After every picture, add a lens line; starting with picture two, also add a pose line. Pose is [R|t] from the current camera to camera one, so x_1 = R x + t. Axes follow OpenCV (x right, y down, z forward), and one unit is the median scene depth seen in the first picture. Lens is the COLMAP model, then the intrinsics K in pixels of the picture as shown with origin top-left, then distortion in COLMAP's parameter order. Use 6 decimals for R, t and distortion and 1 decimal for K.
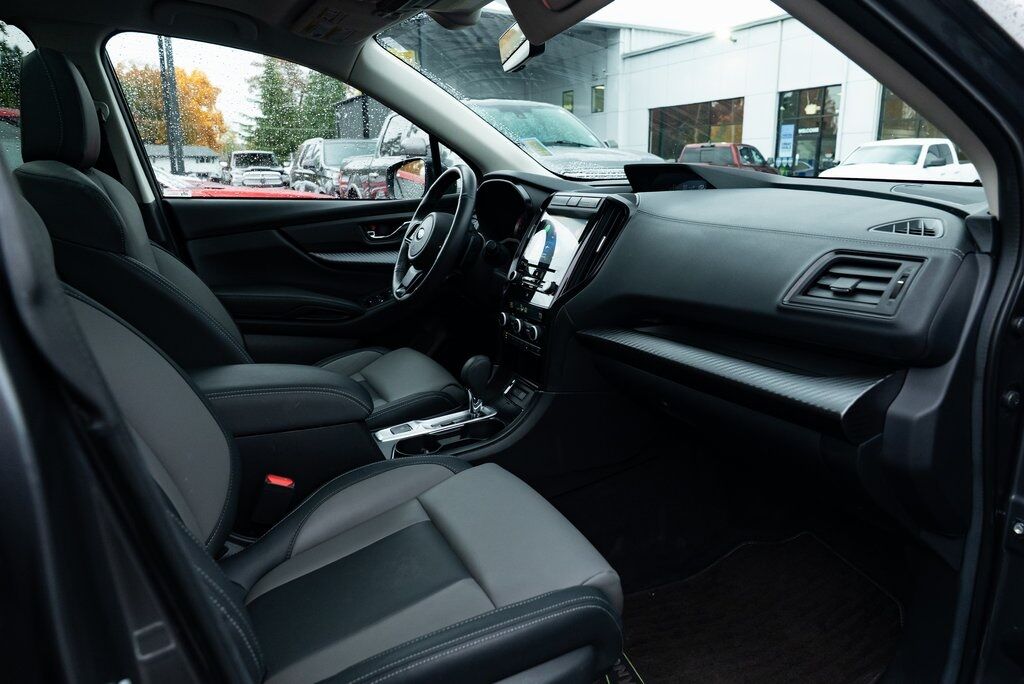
lens RADIAL K [[698.7, 0, 506.2], [0, 698.7, 337.3], [0, 0, 1]] dist [-0.031884, 0.021296]
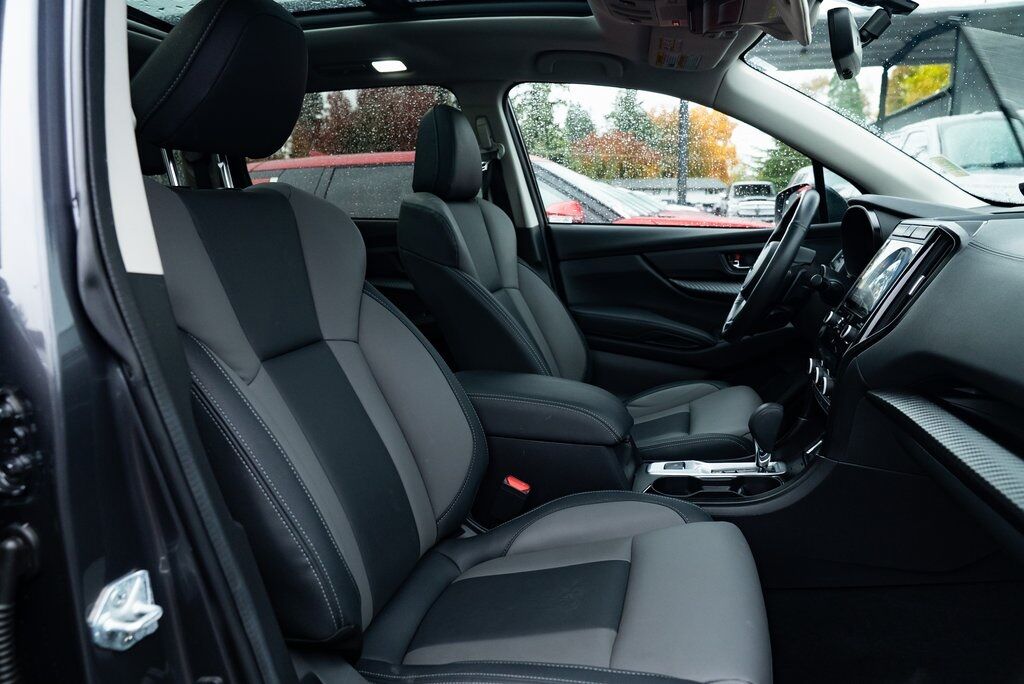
lens RADIAL K [[698.7, 0, 530.8], [0, 698.7, 339.8], [0, 0, 1]] dist [-0.031884, 0.021296]
pose [[0.778197, 0.107193, -0.618805, 0.202818], [-0.131109, 0.991344, 0.006846, -0.014792], [0.614182, 0.075803, 0.785515, 0.089888]]
